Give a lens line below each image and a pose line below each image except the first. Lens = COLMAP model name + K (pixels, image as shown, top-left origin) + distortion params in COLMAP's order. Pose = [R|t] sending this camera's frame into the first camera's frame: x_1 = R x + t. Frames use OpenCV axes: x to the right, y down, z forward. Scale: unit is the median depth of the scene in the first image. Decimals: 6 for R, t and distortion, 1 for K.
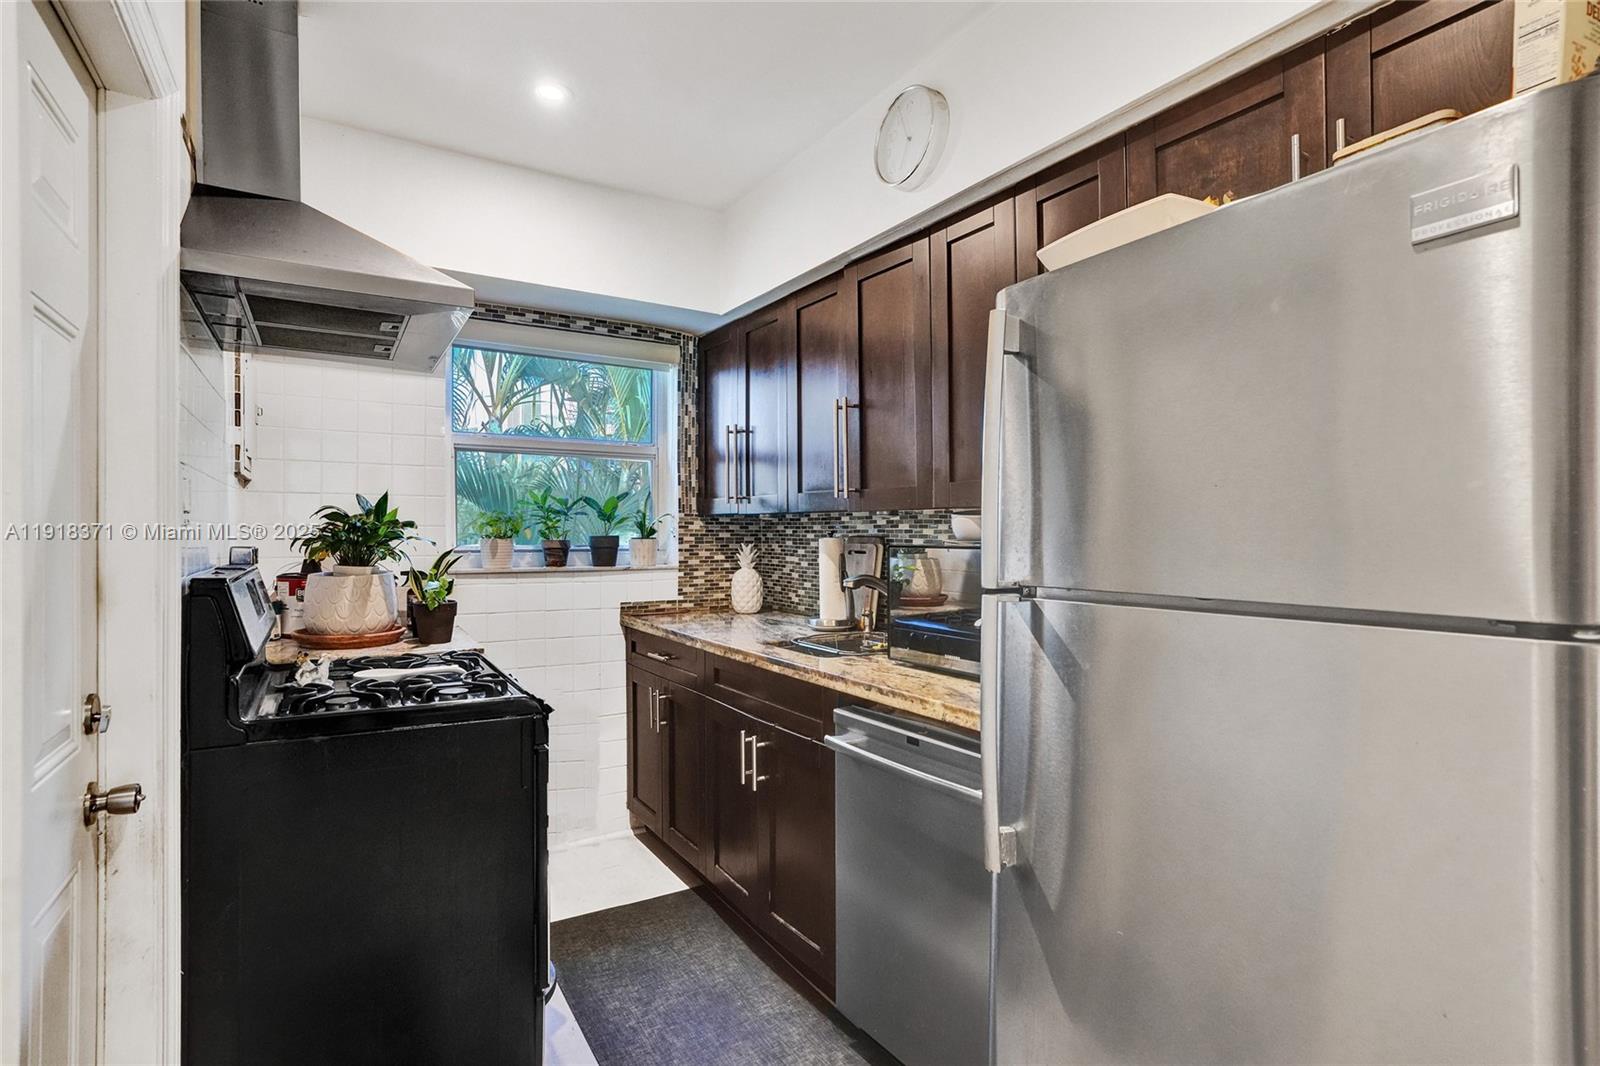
lens RADIAL K [[776.2, 0, 804.7], [0, 776.2, 537.2], [0, 0, 1]] dist [-0.039614, 0.016685]
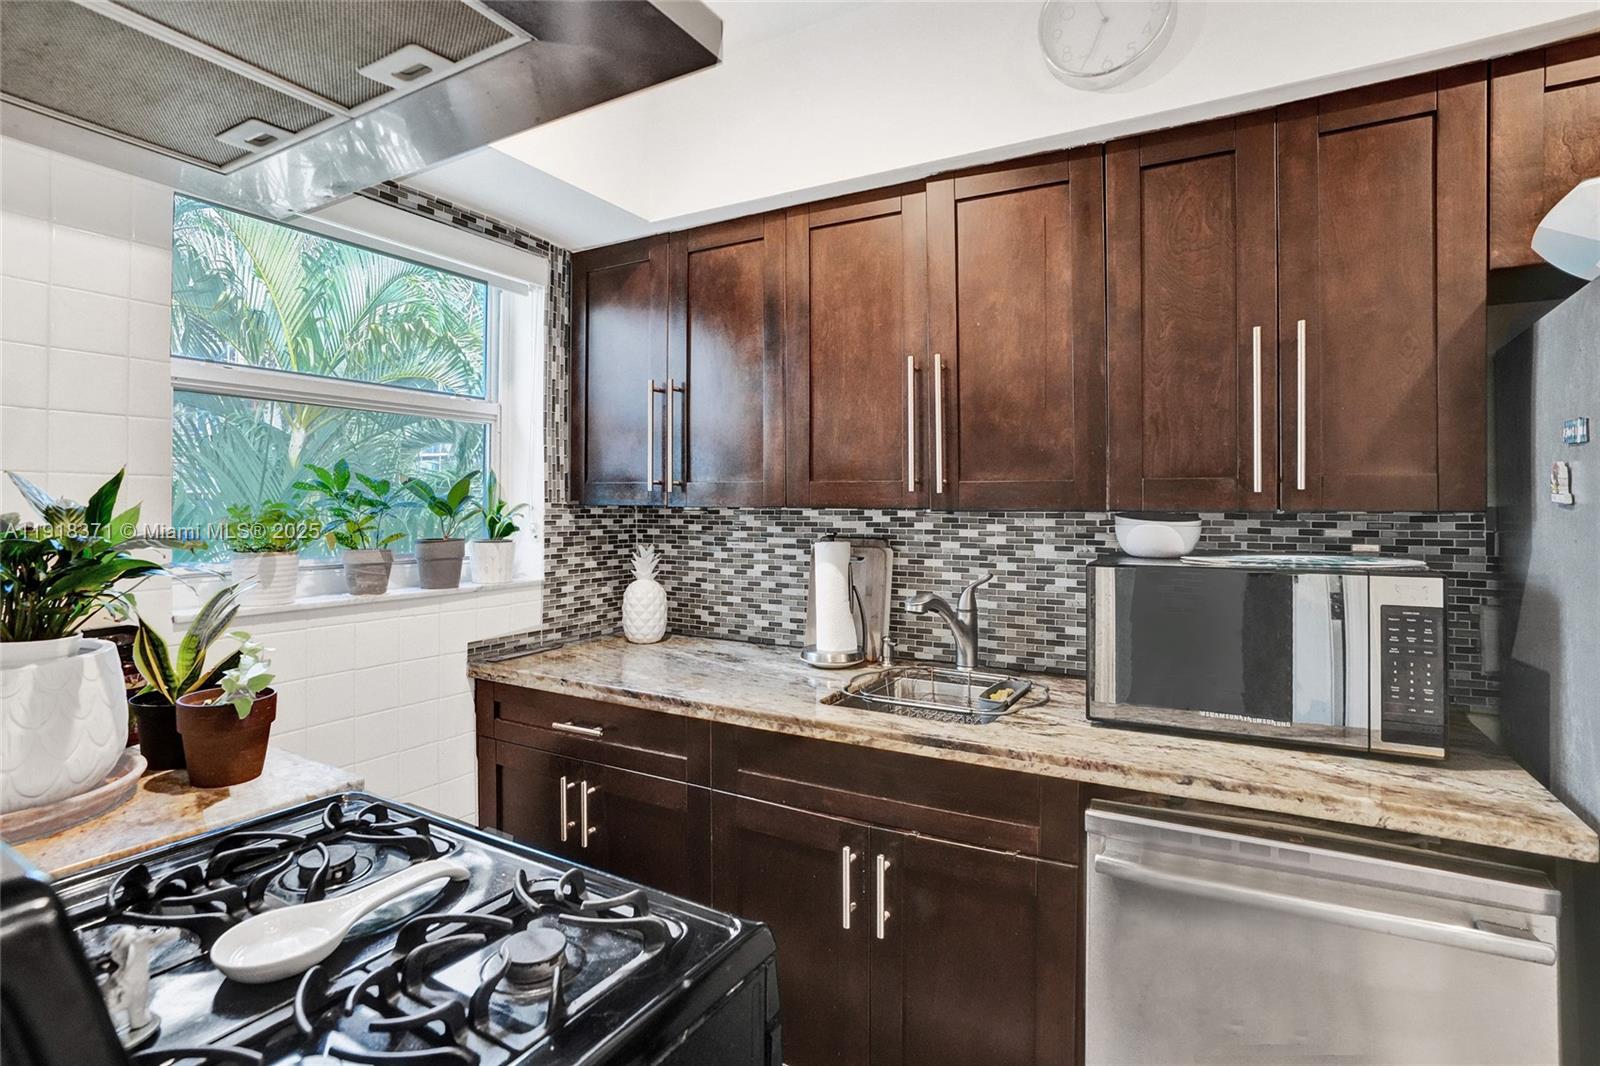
lens RADIAL K [[776.2, 0, 805.1], [0, 776.2, 496.5], [0, 0, 1]] dist [-0.039614, 0.016685]
pose [[0.882912, 0.005295, 0.469509, -0.294931], [0.002907, 0.999856, -0.016742, -0.025964], [-0.469530, 0.016146, 0.882769, 0.305058]]
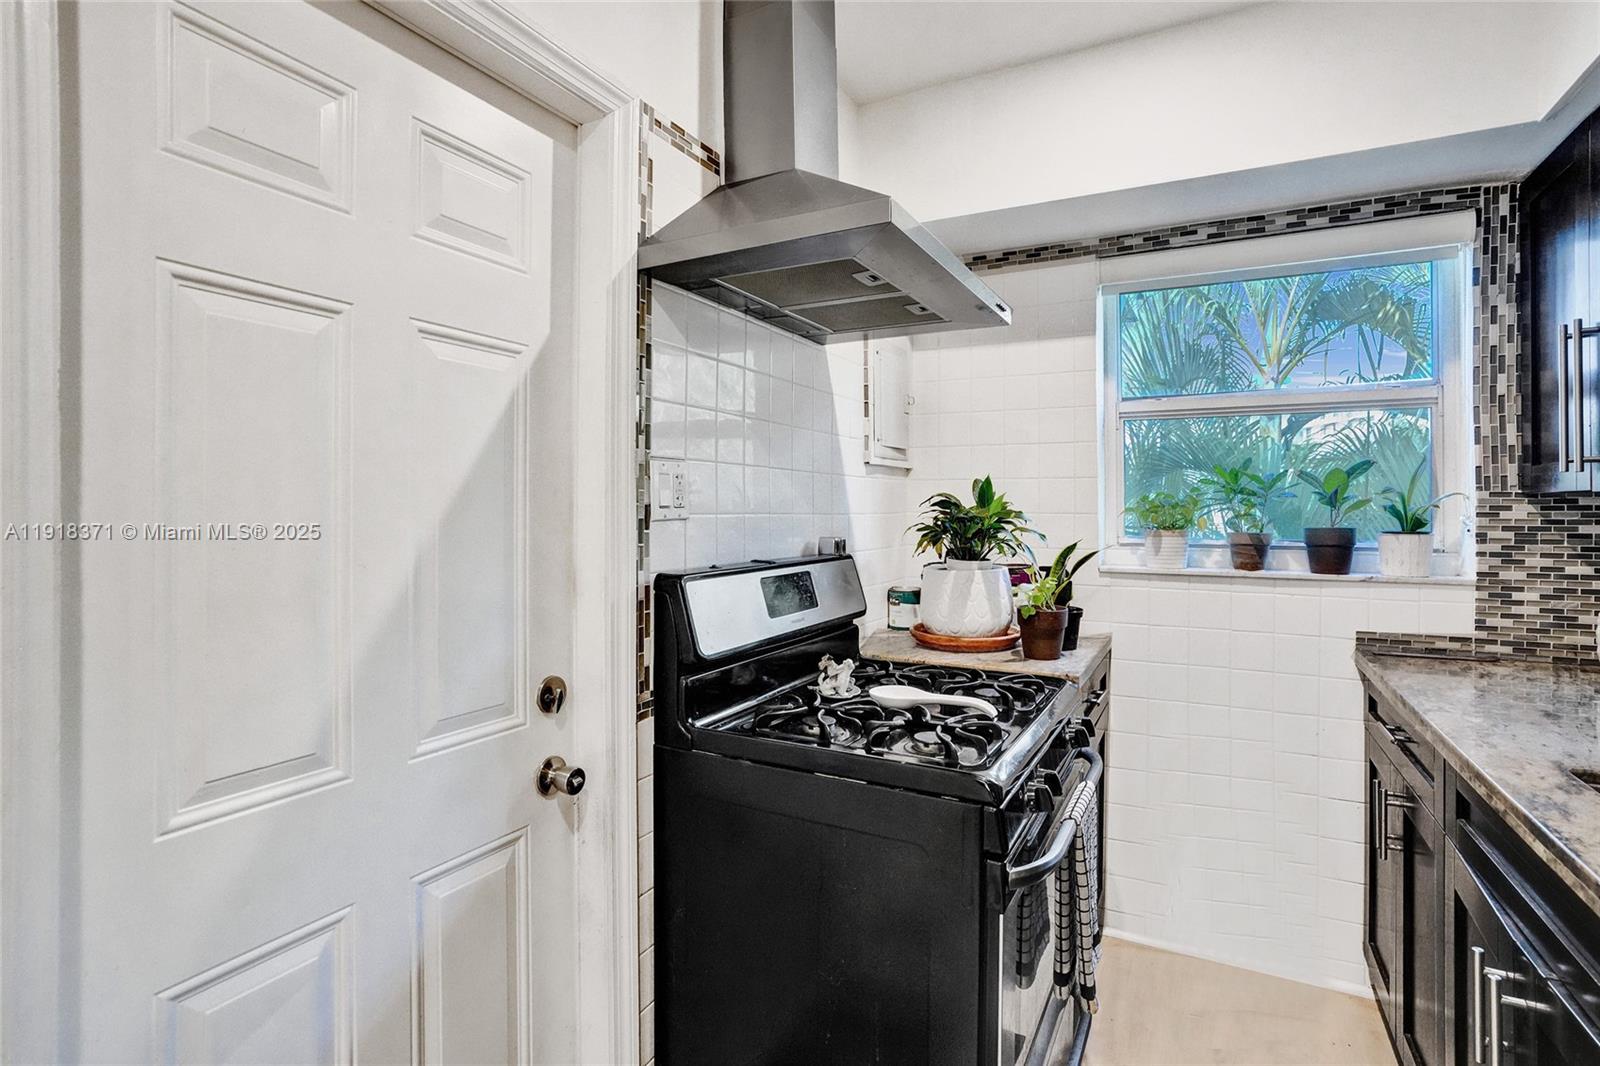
lens RADIAL K [[776.2, 0, 822.1], [0, 776.2, 504.4], [0, 0, 1]] dist [-0.039614, 0.016685]
pose [[0.515409, -0.006361, -0.856921, 0.081338], [-0.006802, 0.999911, -0.011513, -0.011636], [0.856917, 0.011763, 0.515320, 0.288469]]
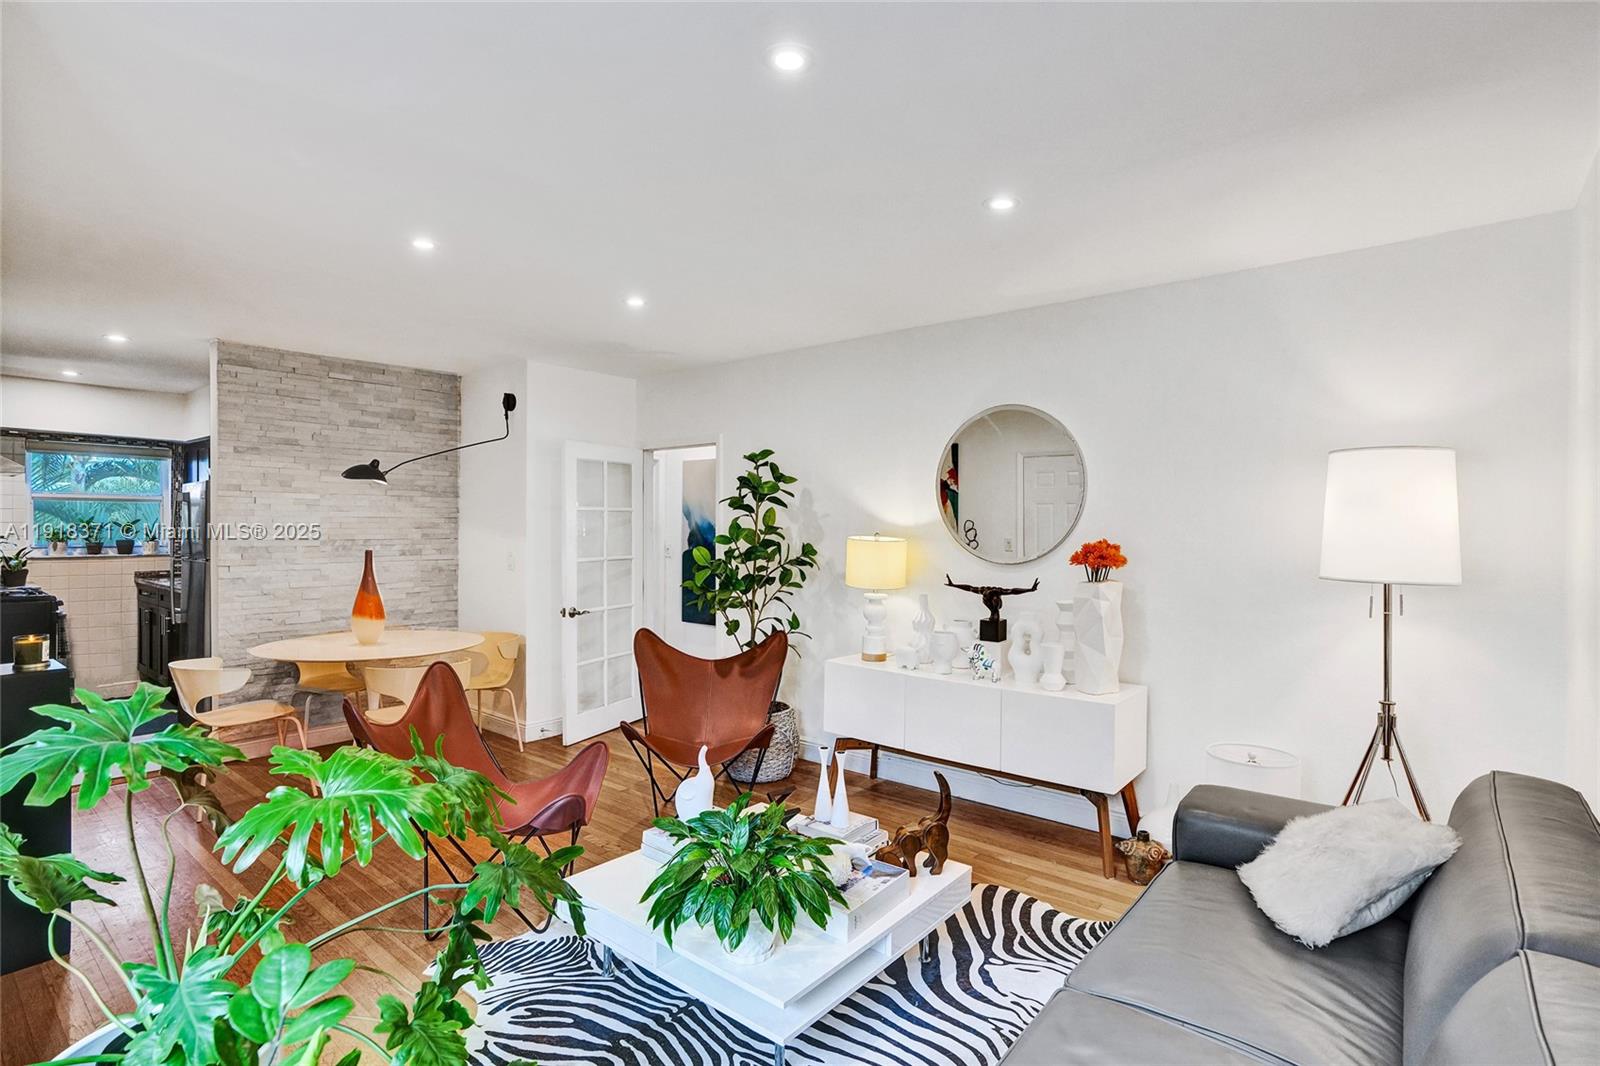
lens RADIAL K [[776.2, 0, 802.7], [0, 776.2, 526.8], [0, 0, 1]] dist [-0.039614, 0.016685]
pose [[0.949887, 0.002272, 0.312585, 0.845845], [-0.001749, 0.999997, -0.001955, -0.036653], [-0.312588, 0.001310, 0.949888, -1.533977]]
